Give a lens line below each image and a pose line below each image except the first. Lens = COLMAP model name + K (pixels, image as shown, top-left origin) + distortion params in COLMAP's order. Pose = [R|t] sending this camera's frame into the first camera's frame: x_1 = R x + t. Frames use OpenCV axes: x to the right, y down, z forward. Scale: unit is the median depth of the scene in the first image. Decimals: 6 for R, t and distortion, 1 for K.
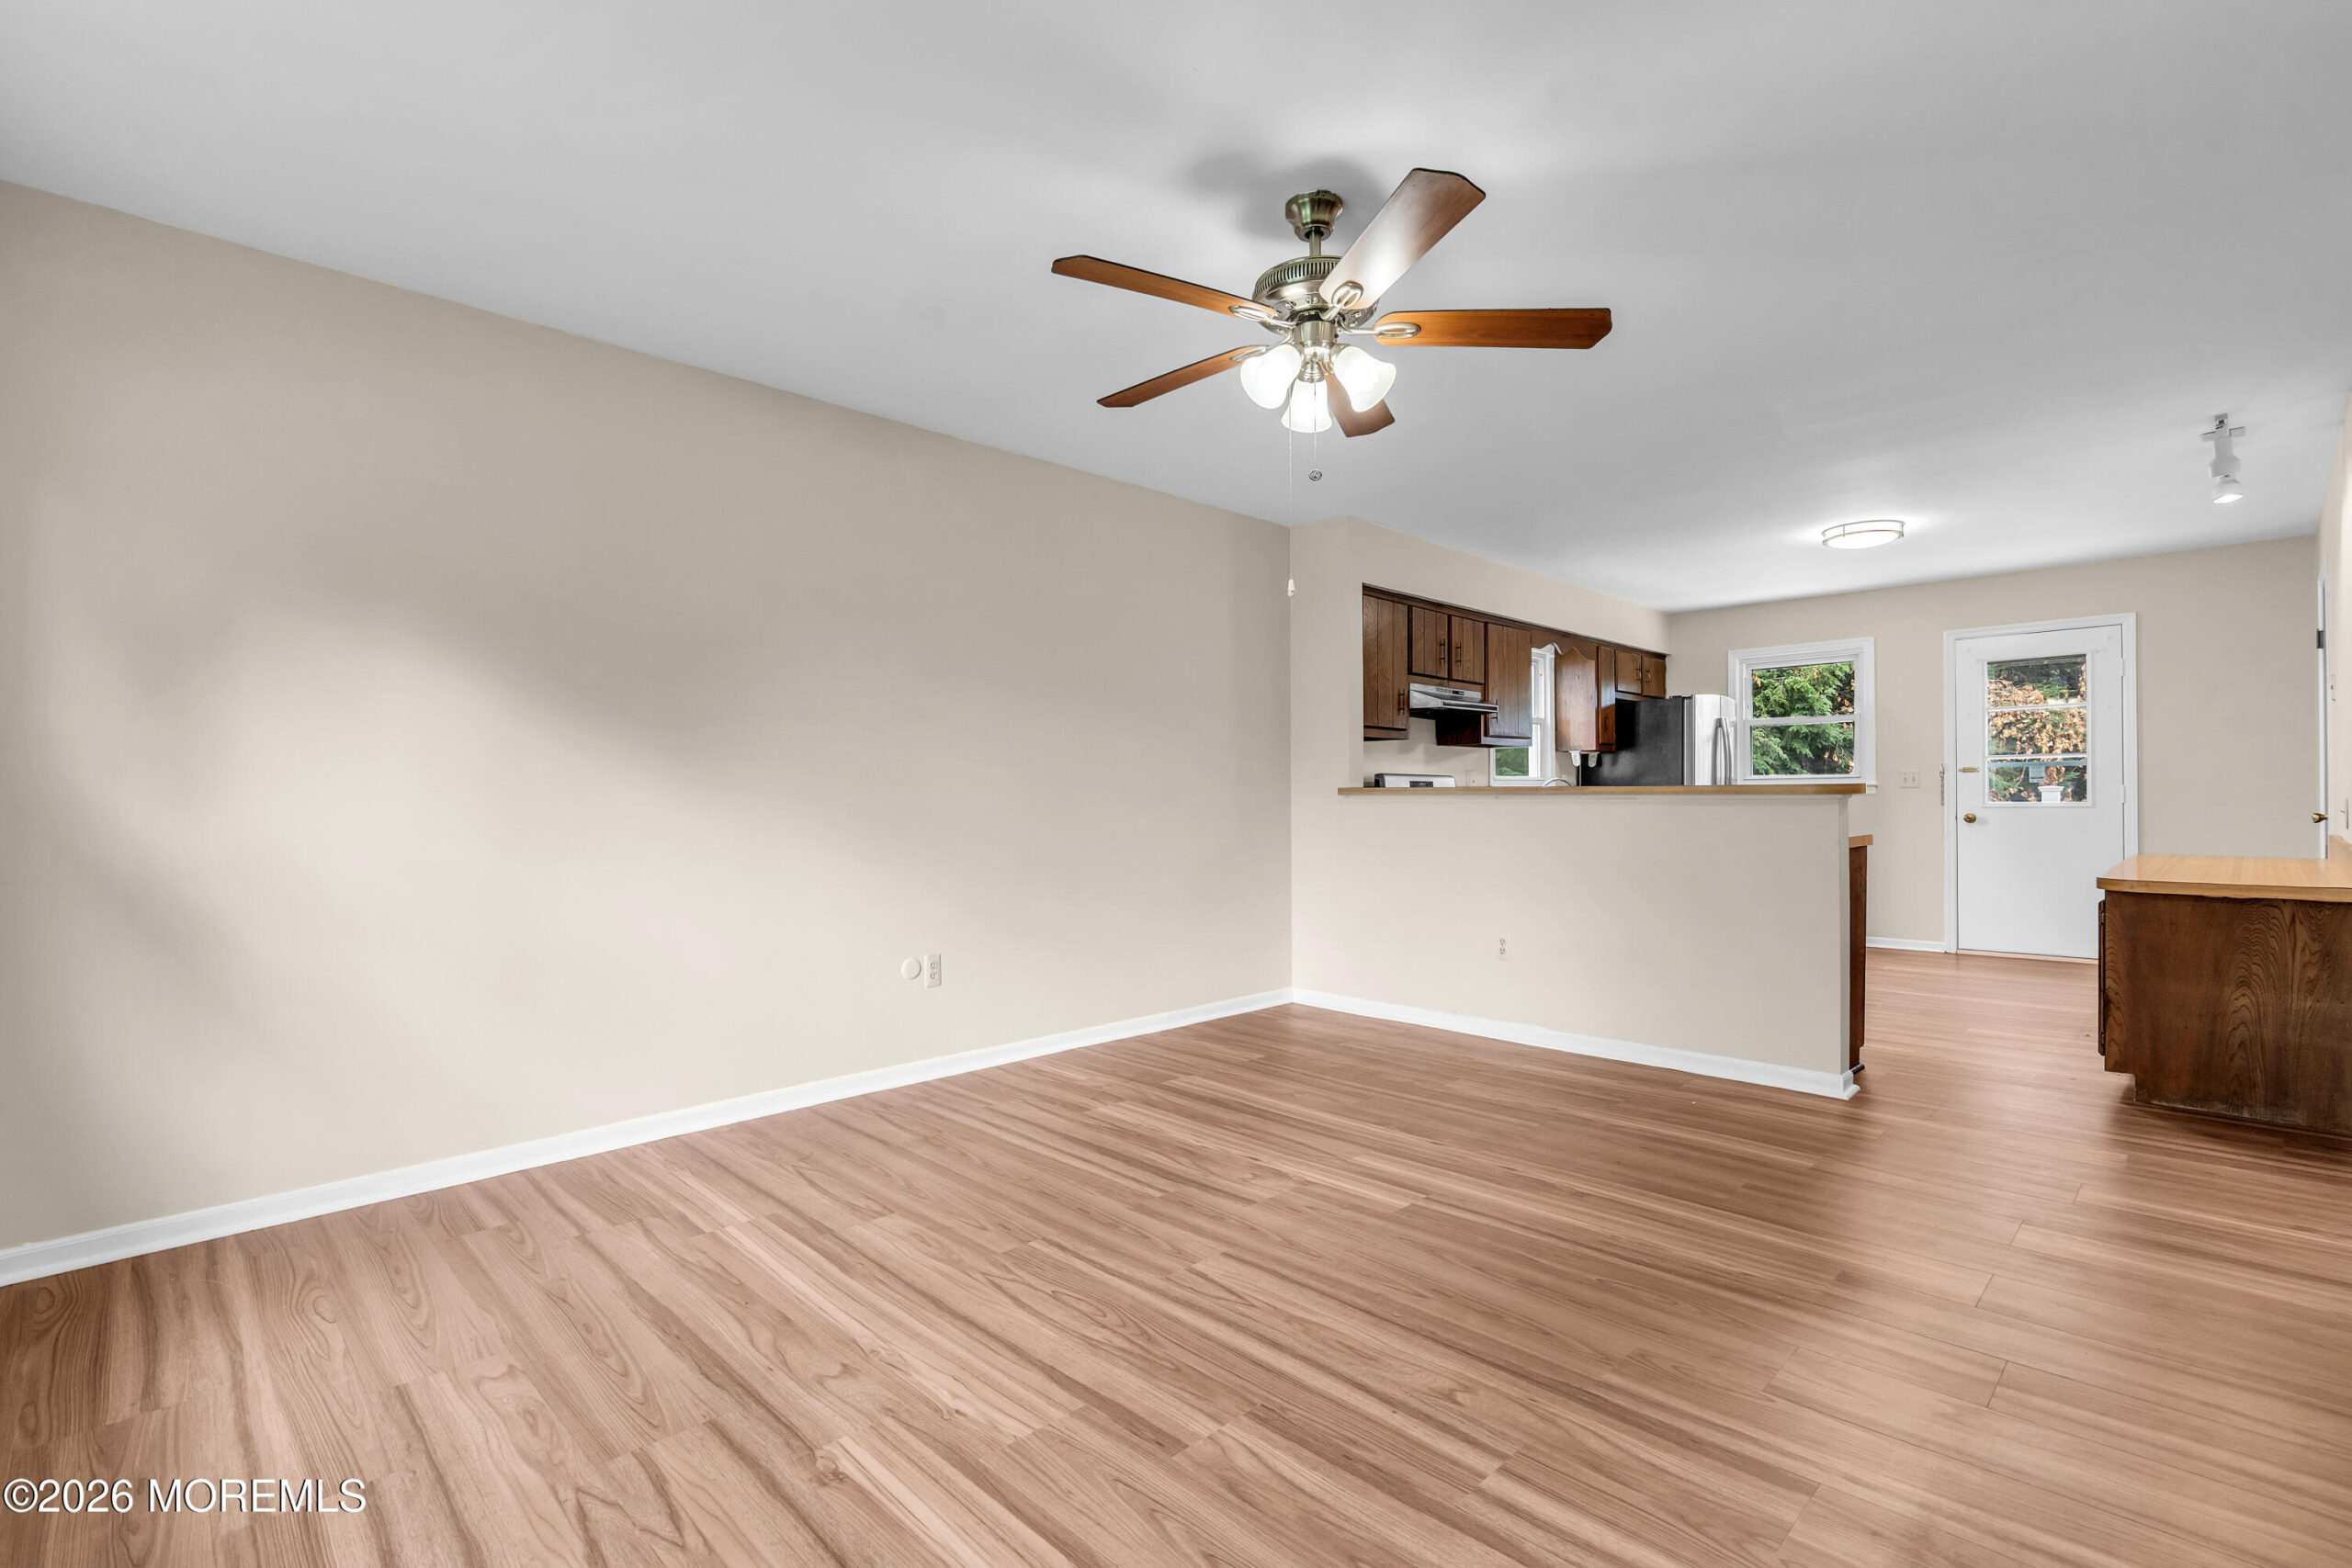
lens RADIAL K [[1061.3, 0, 1159.9], [0, 1061.3, 795.1], [0, 0, 1]] dist [-0.002045, 0.000686]
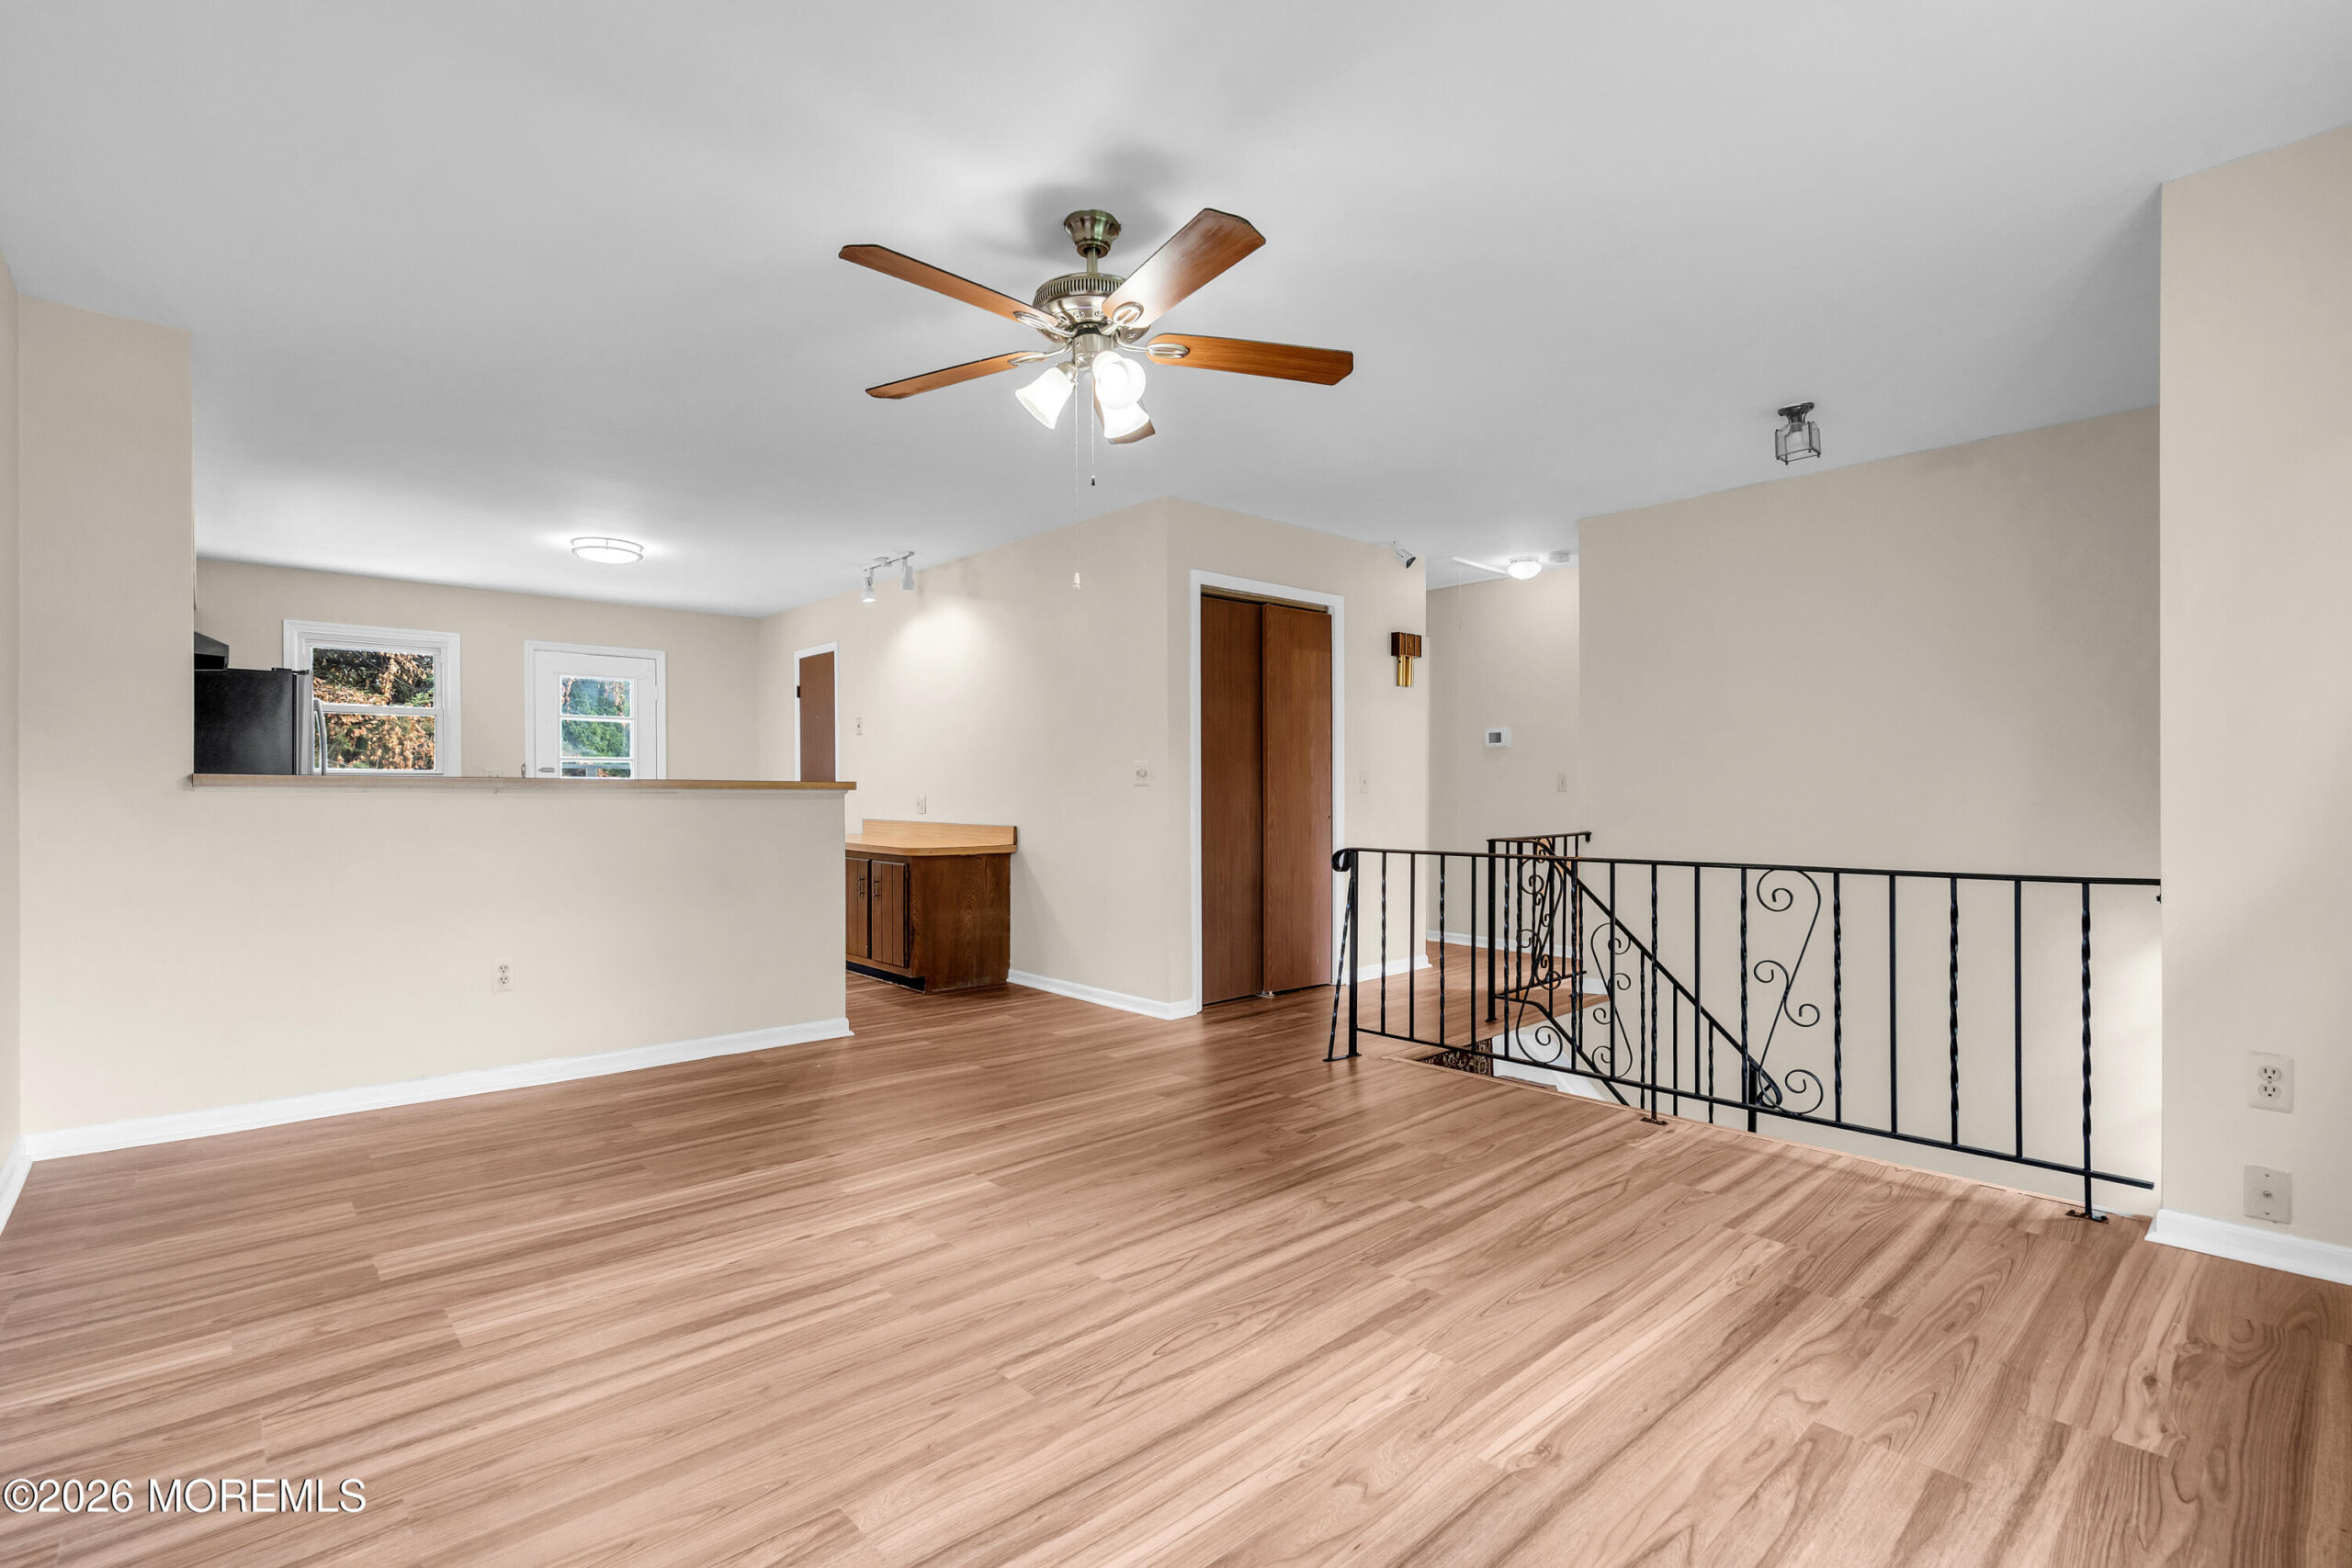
lens RADIAL K [[1073.7, 0, 1165.6], [0, 1073.7, 778.3], [0, 0, 1]] dist [-0.001144, -0.000078]
pose [[0.036319, 0.021788, 0.999103, -0.832869], [-0.004177, 0.999757, -0.021650, 0.016228], [-0.999332, -0.003387, 0.036402, 0.815386]]
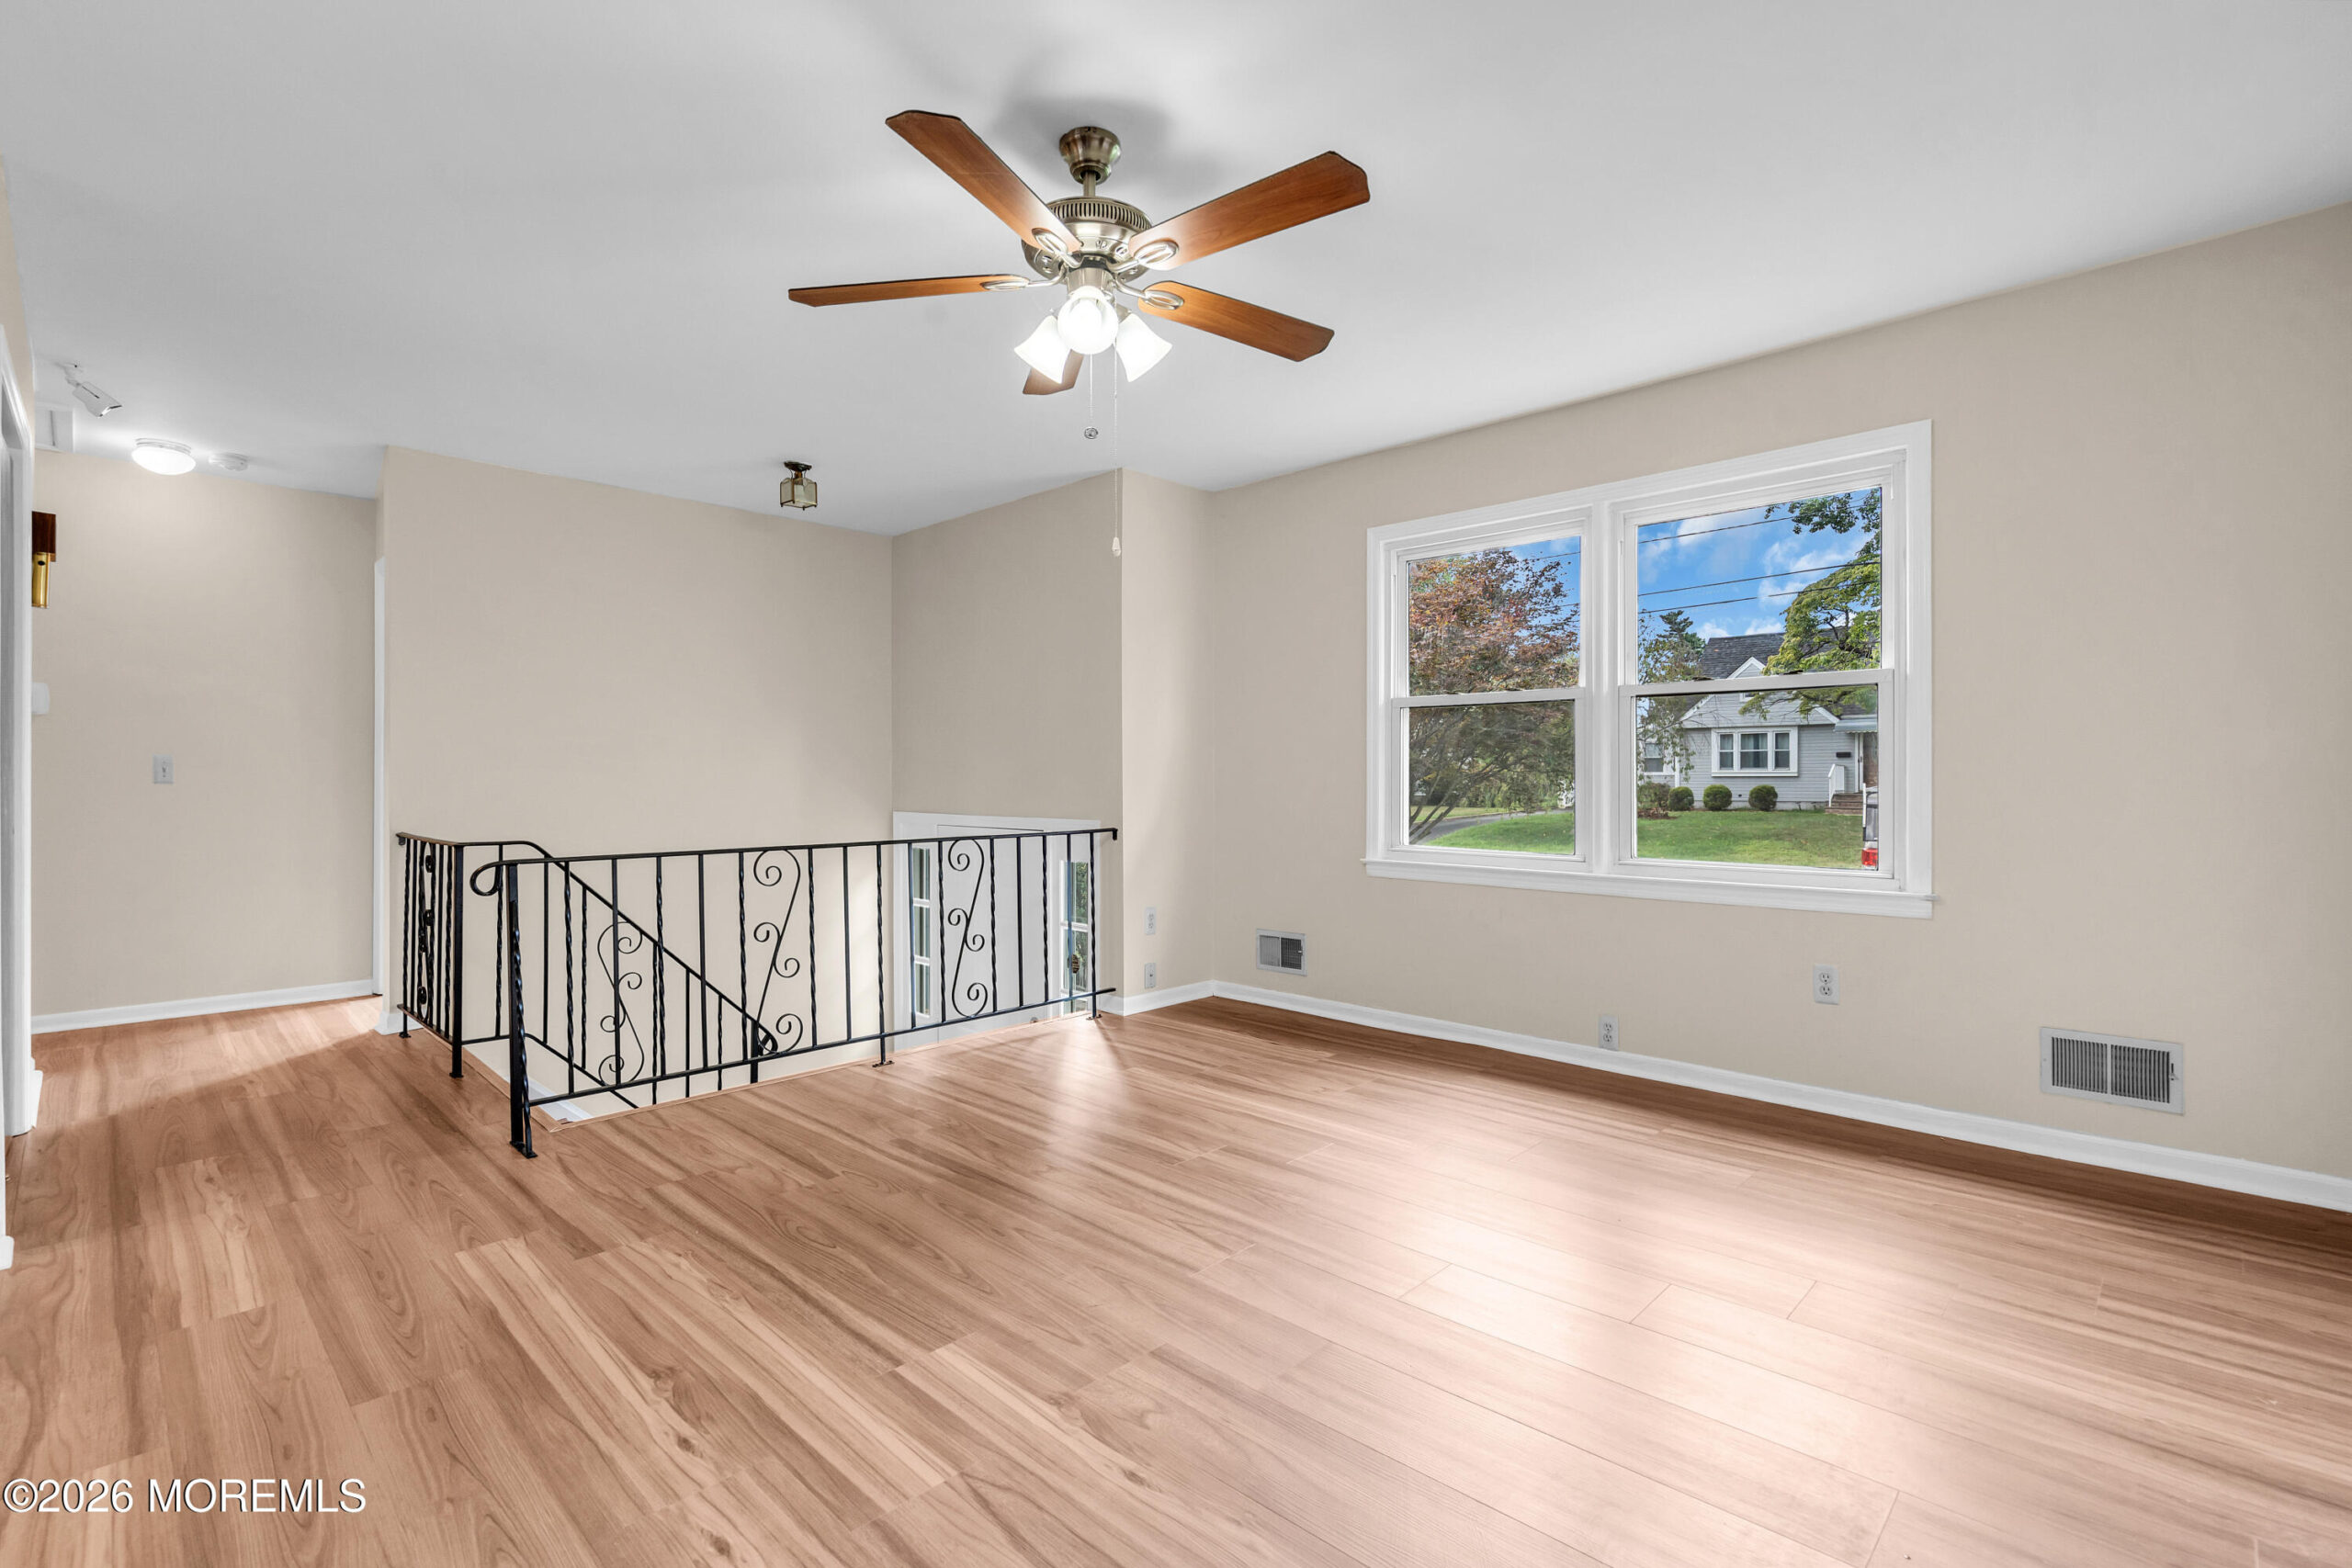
lens RADIAL K [[1061.3, 0, 1159.9], [0, 1061.3, 795.1], [0, 0, 1]] dist [-0.002045, 0.000686]
pose [[-0.999725, 0.011689, -0.020323, 0.097017], [0.011503, 0.999891, 0.009219, 0.008737], [0.020428, 0.008982, -0.999751, 1.760203]]
